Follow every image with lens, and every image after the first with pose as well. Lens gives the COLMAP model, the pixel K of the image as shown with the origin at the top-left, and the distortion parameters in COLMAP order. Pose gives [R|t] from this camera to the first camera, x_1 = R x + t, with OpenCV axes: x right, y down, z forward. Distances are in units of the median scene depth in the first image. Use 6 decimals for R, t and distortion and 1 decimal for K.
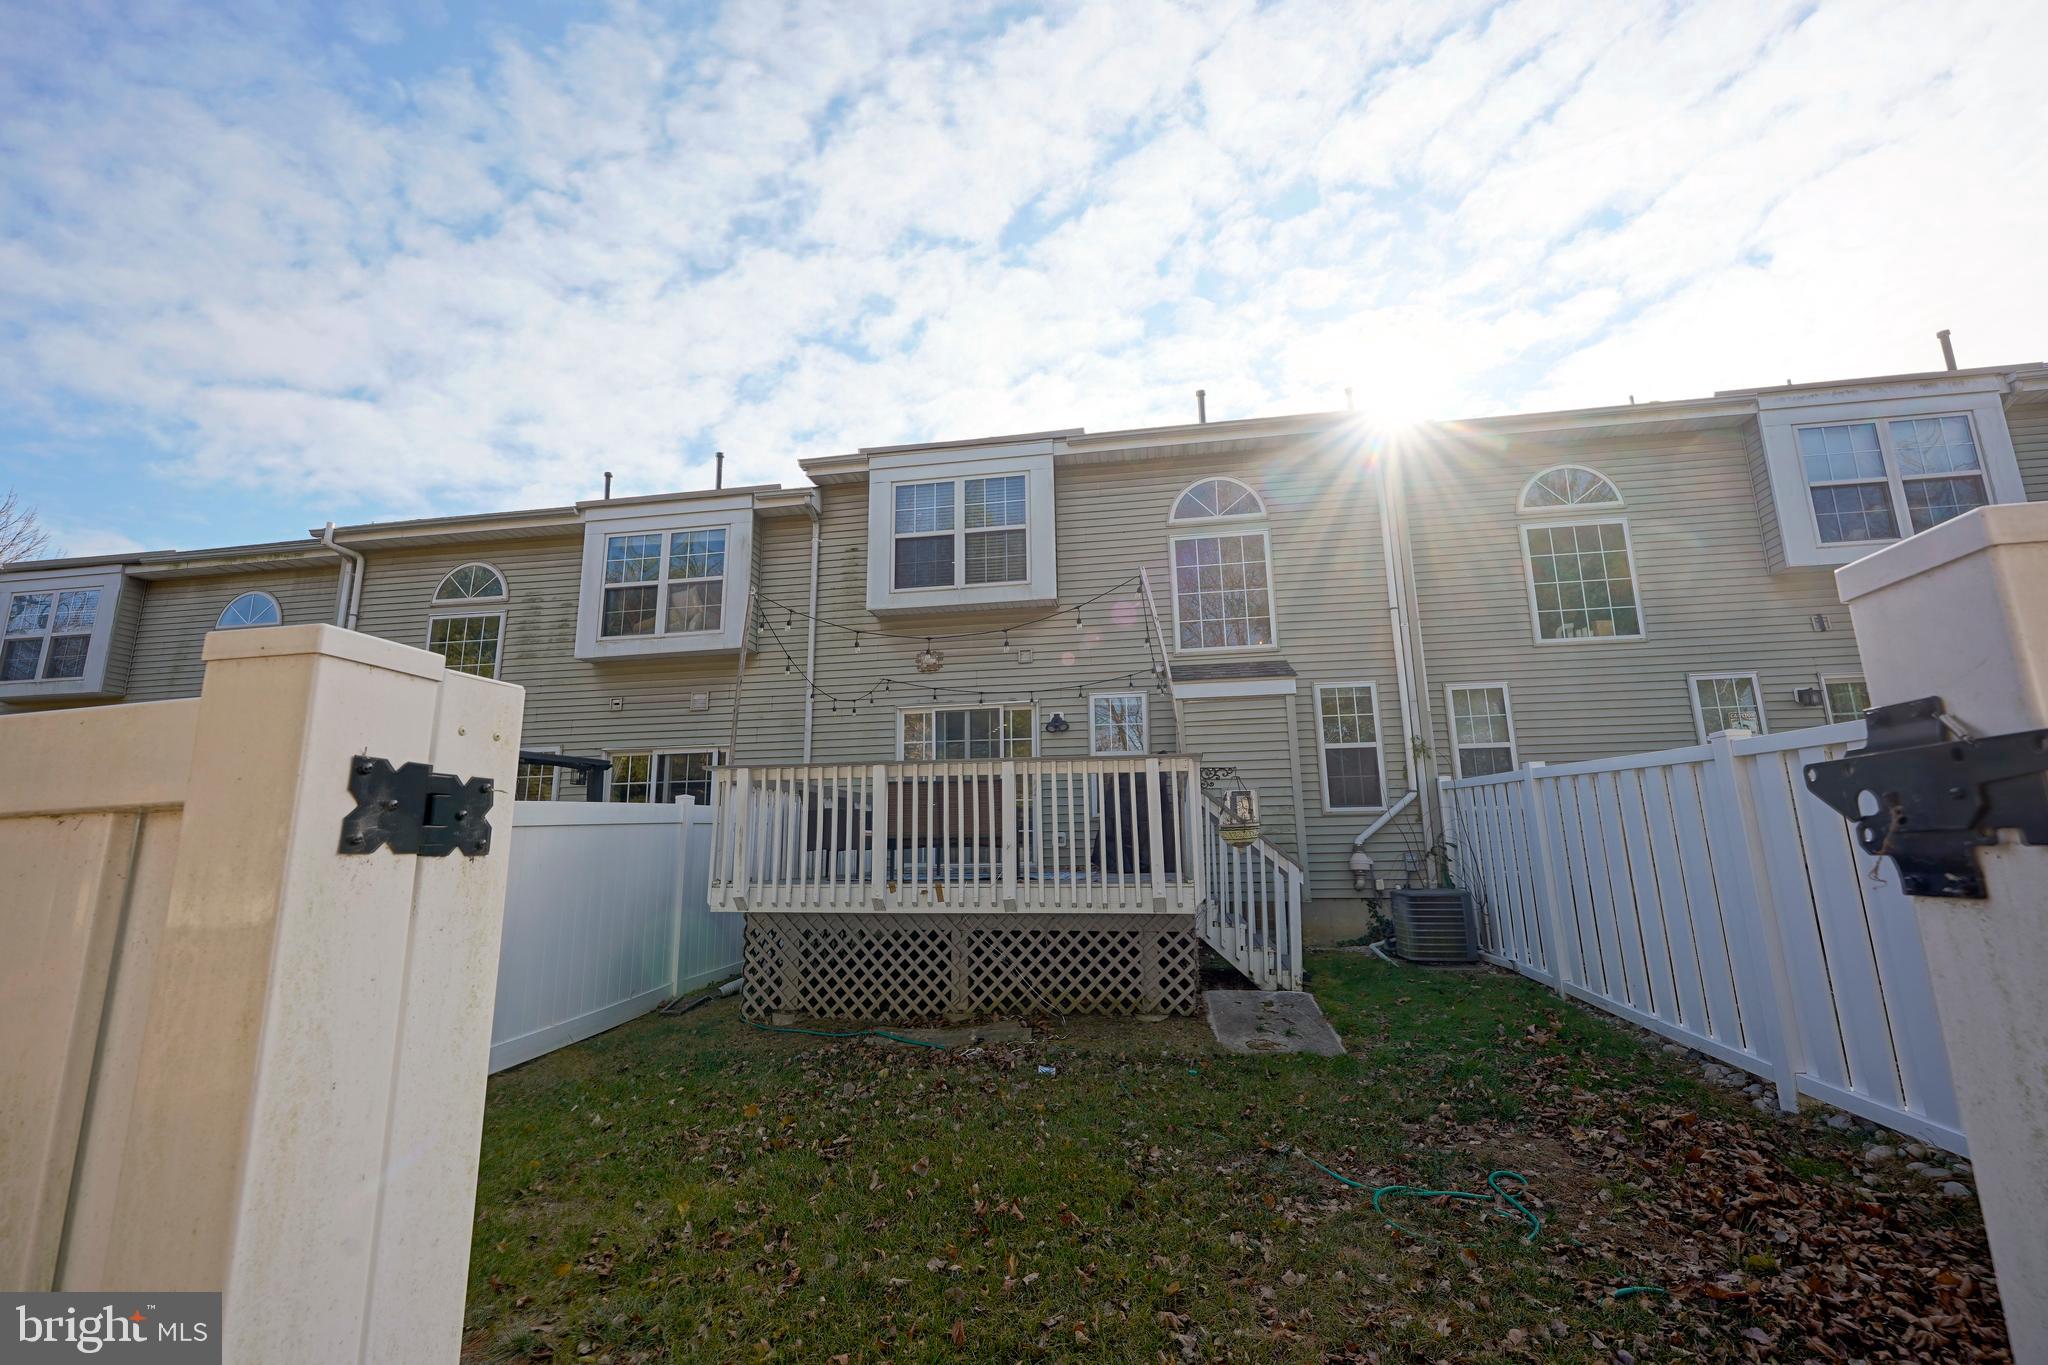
lens RADIAL K [[824.2, 0, 1016.3], [0, 824.2, 679.7], [0, 0, 1]] dist [-0.001366, 0.000374]
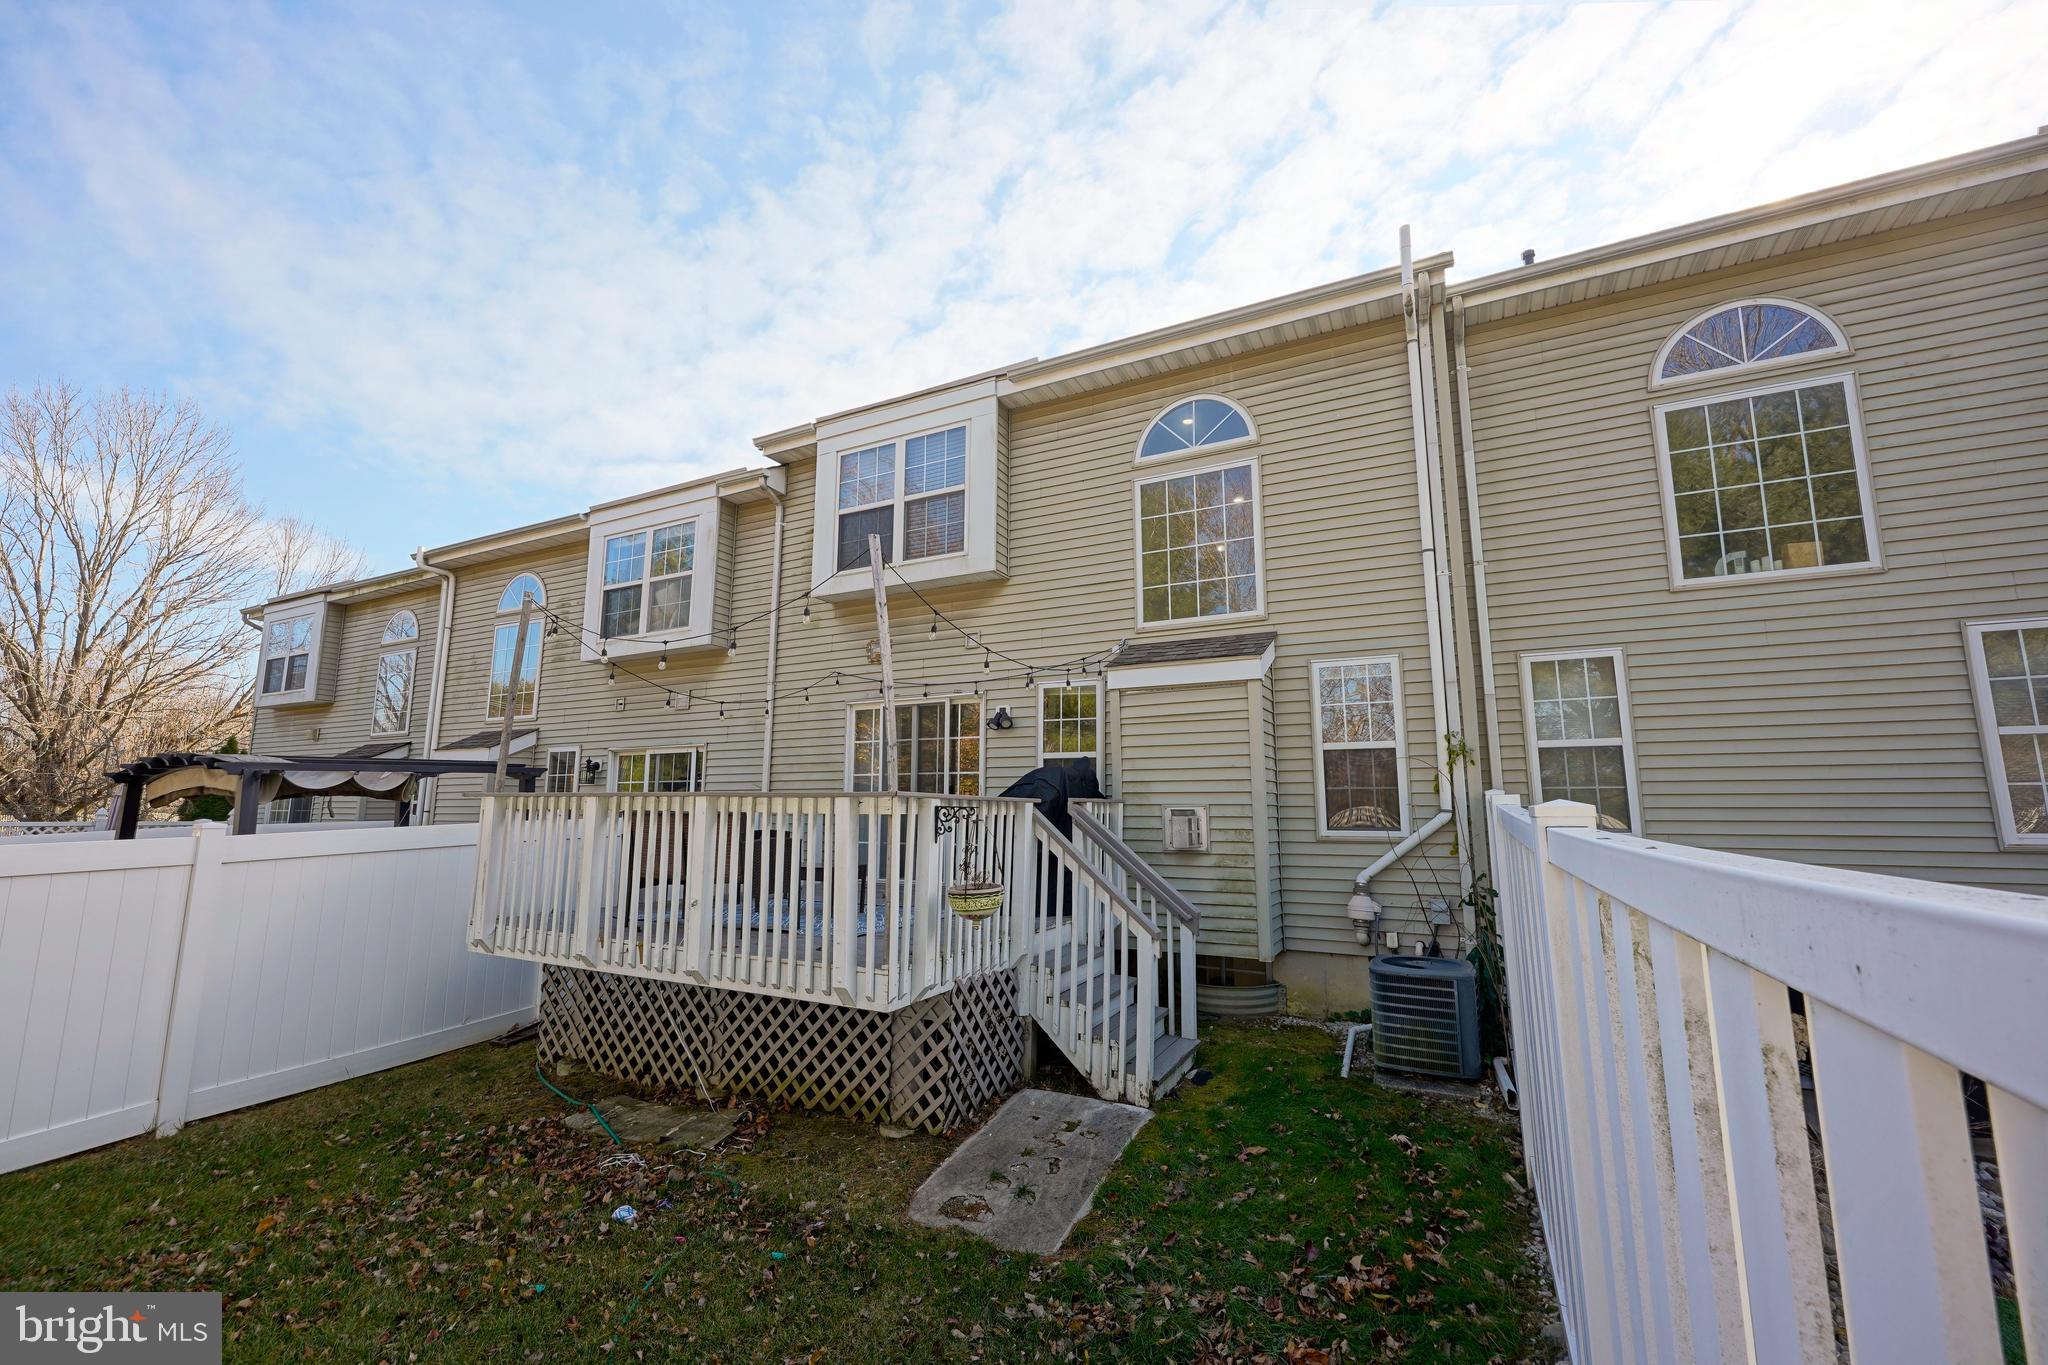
lens RADIAL K [[824.2, 0, 1027.8], [0, 824.2, 679.7], [0, 0, 1]] dist [-0.001366, 0.000374]
pose [[0.950852, -0.032131, -0.307973, 0.334266], [0.046676, 0.998110, 0.039975, -0.019530], [0.306107, -0.052385, 0.950555, 0.210942]]
